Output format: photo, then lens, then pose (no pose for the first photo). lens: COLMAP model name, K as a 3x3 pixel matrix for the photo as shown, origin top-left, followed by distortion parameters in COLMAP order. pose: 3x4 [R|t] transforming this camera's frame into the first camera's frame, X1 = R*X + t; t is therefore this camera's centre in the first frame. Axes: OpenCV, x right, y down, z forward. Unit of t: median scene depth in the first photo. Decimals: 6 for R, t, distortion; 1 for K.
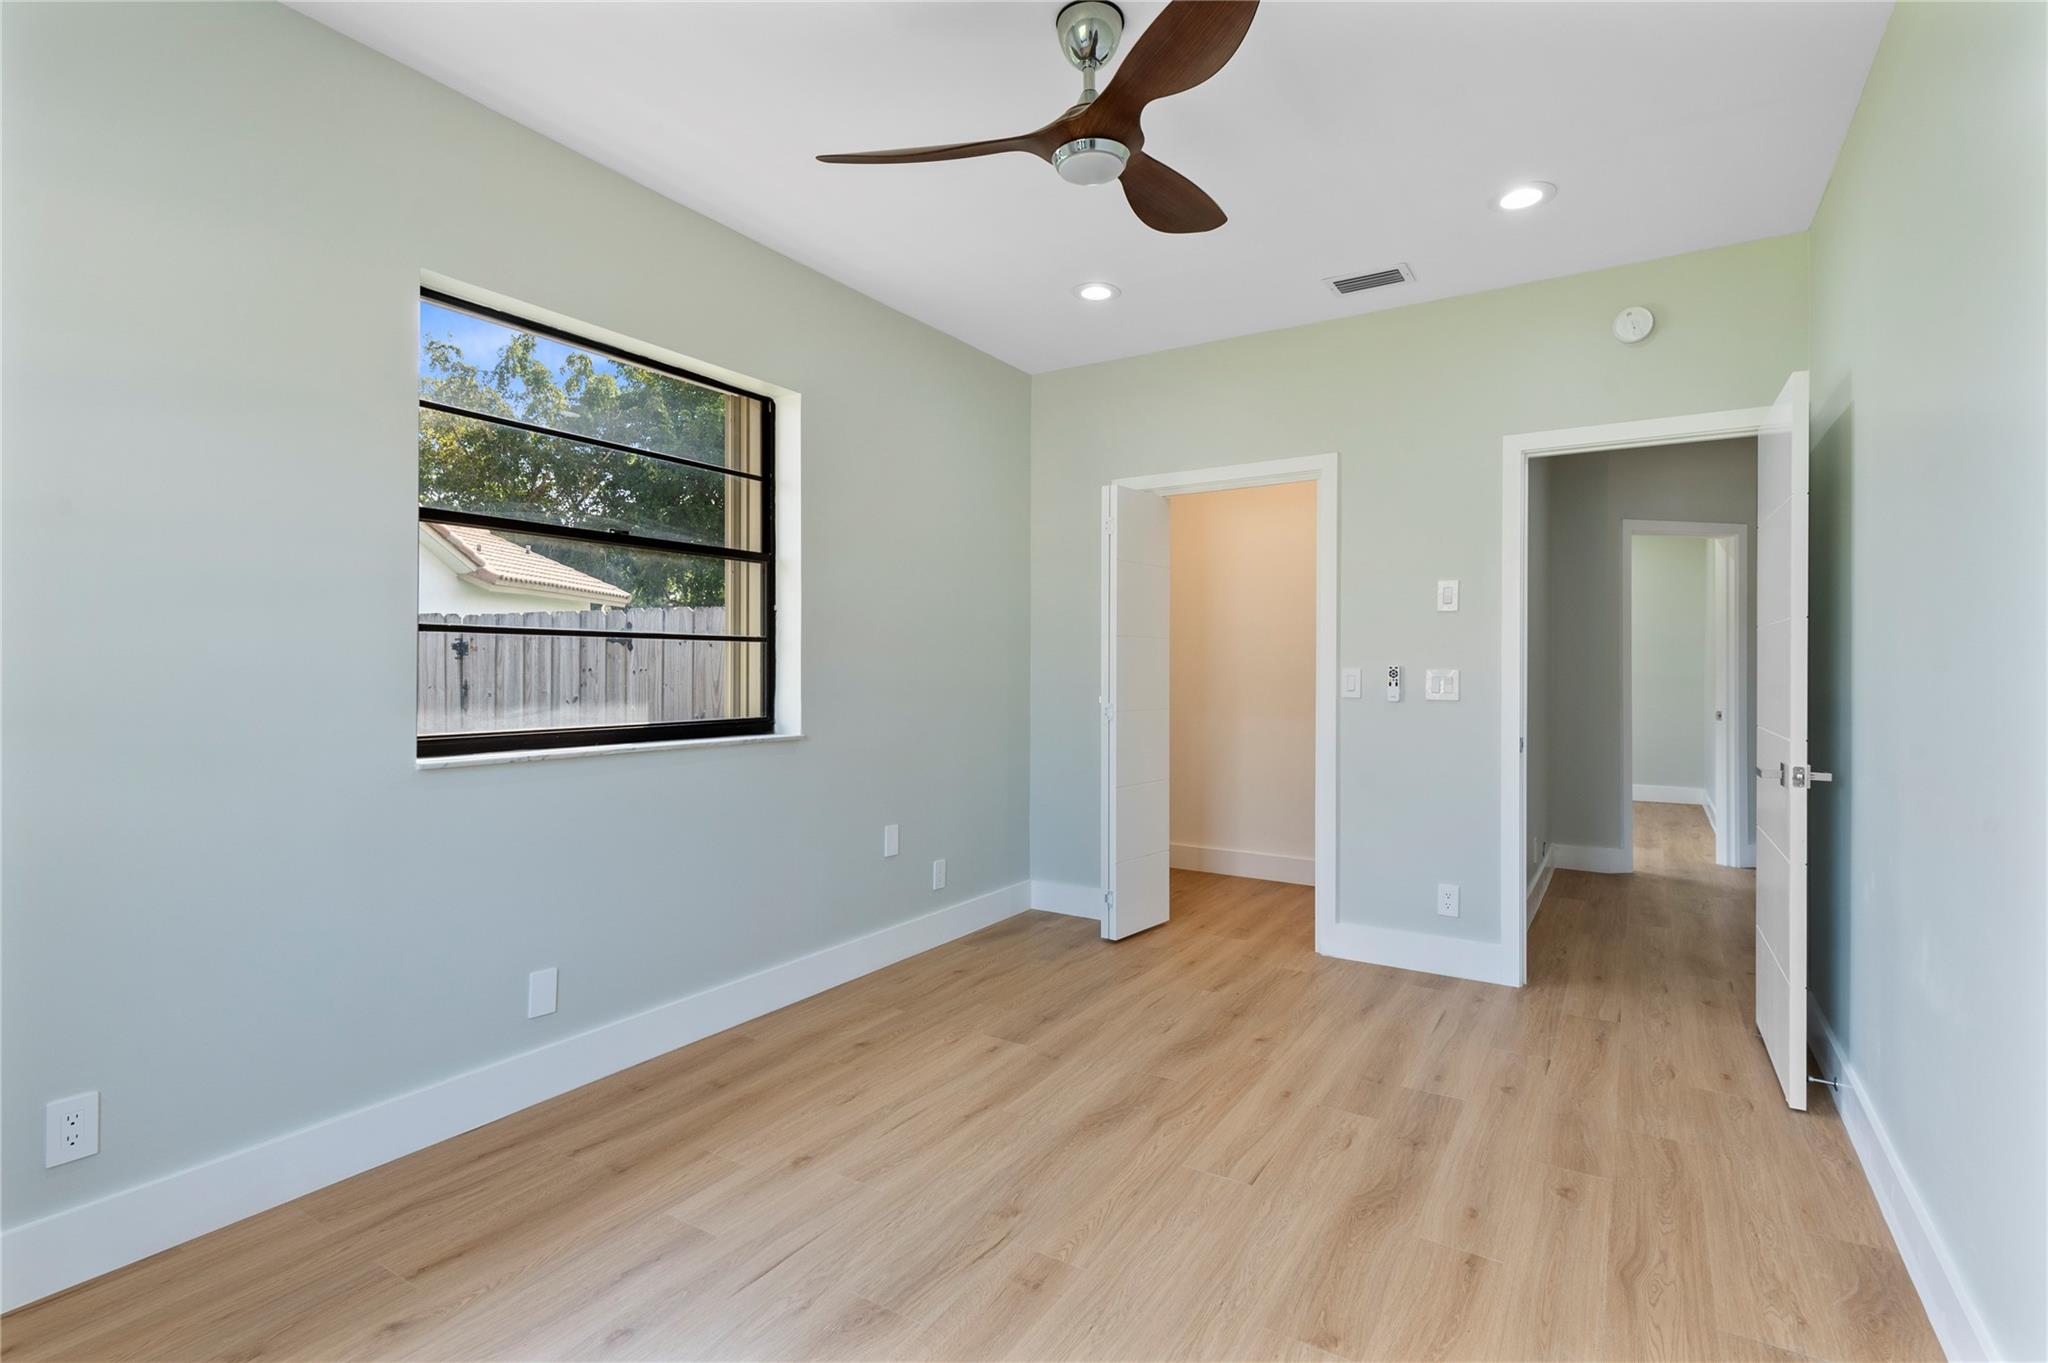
lens RADIAL K [[981.6, 0, 1025.4], [0, 981.6, 670.6], [0, 0, 1]] dist [0.001056, 0.000015]
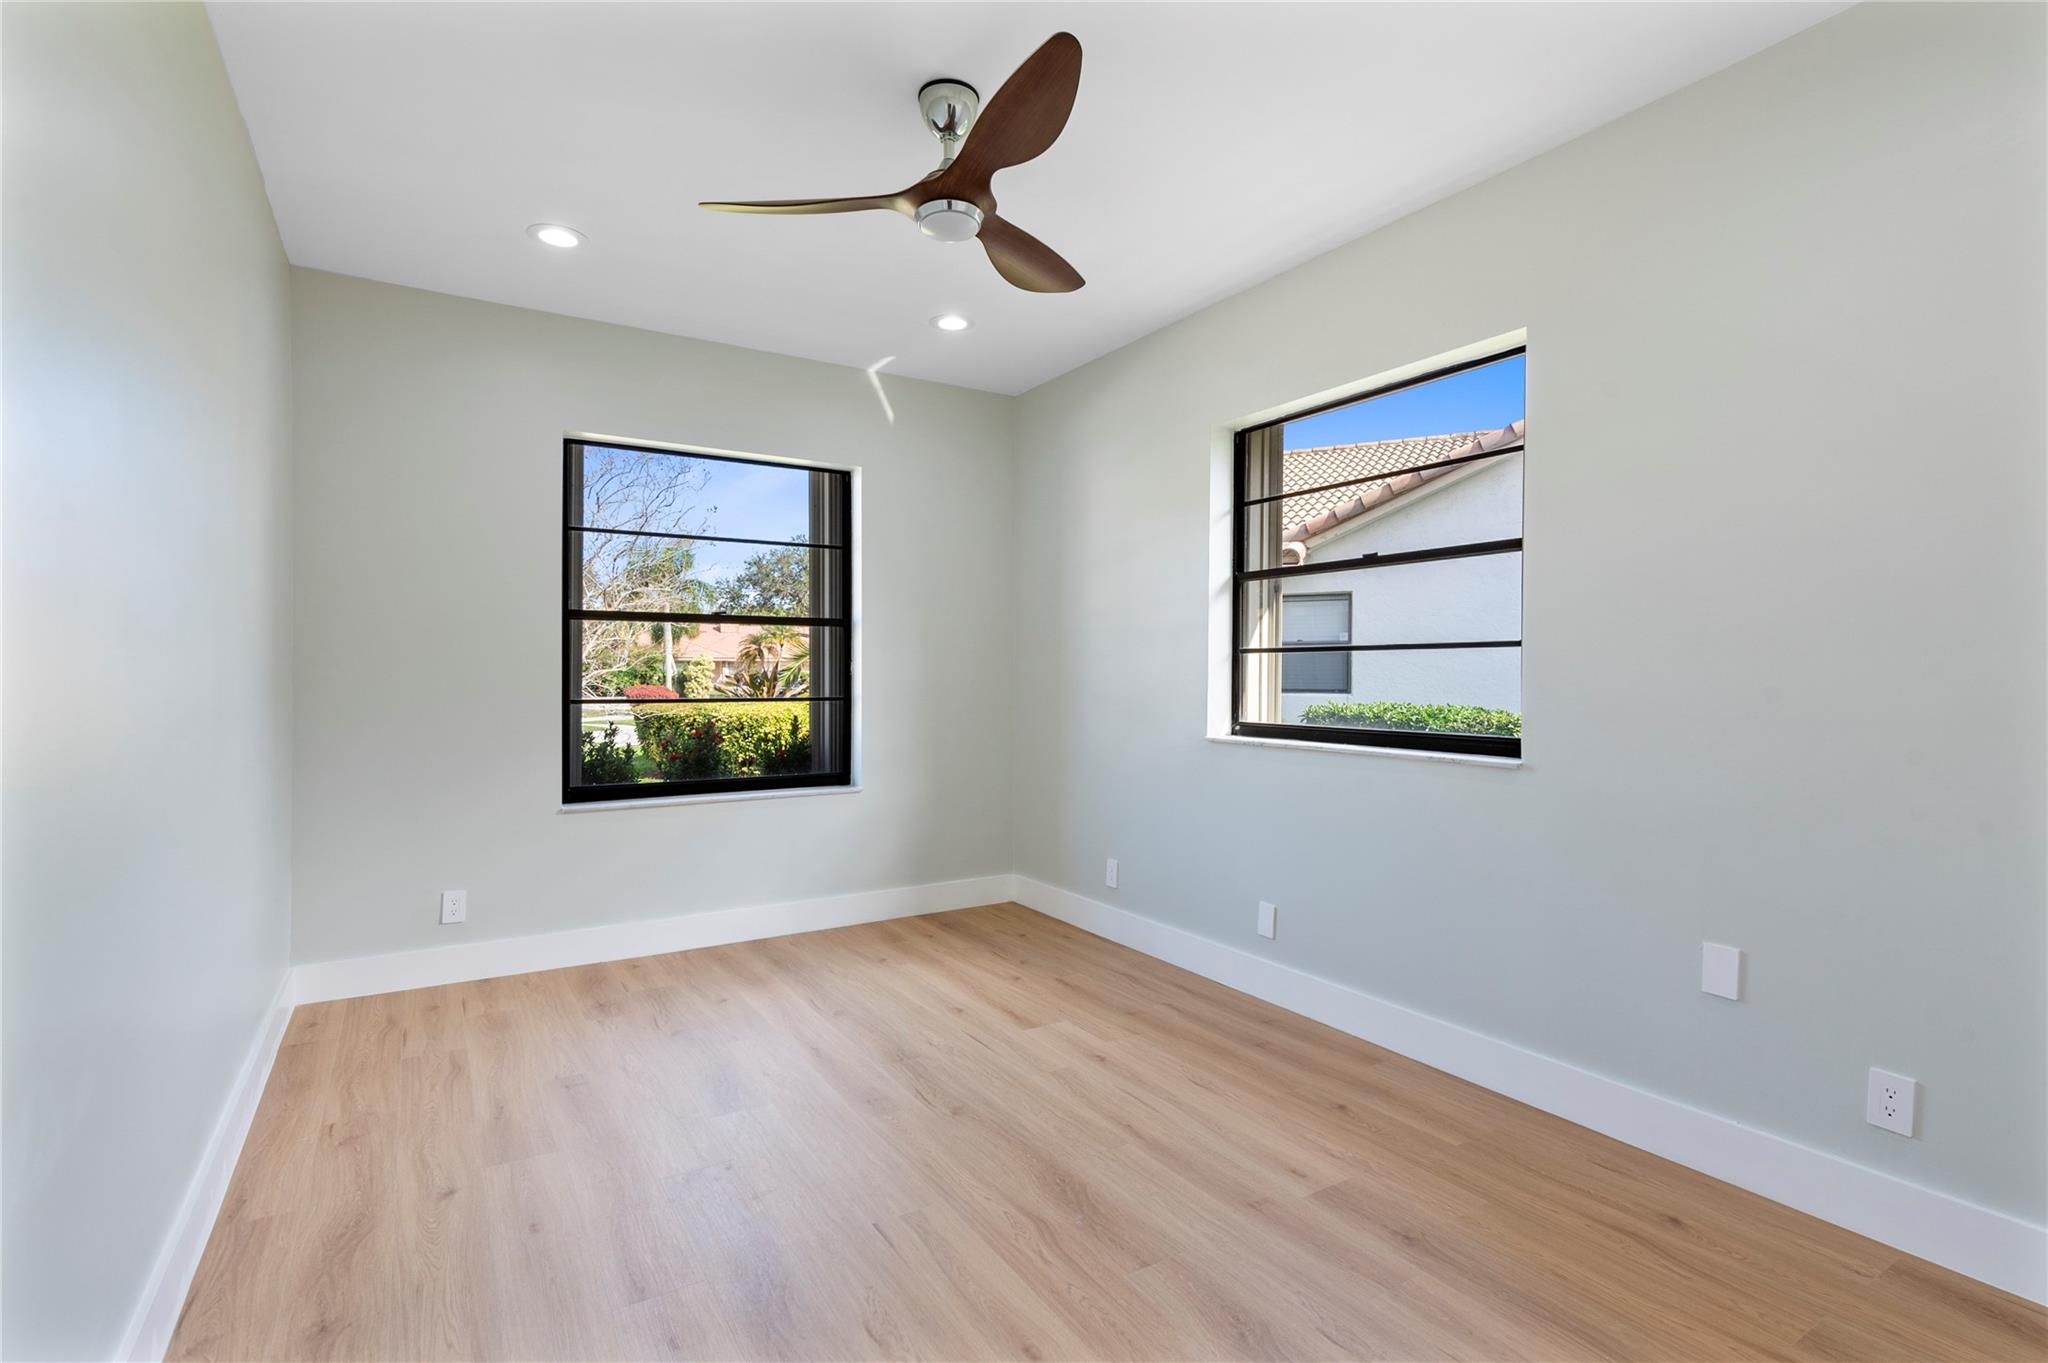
lens RADIAL K [[981.6, 0, 1025.4], [0, 981.6, 670.6], [0, 0, 1]] dist [0.001056, 0.000015]
pose [[-0.447215, -0.000004, -0.894426, 0.861813], [0.000185, 1.000000, -0.000098, -0.010873], [0.894426, -0.000209, -0.447215, 1.319122]]
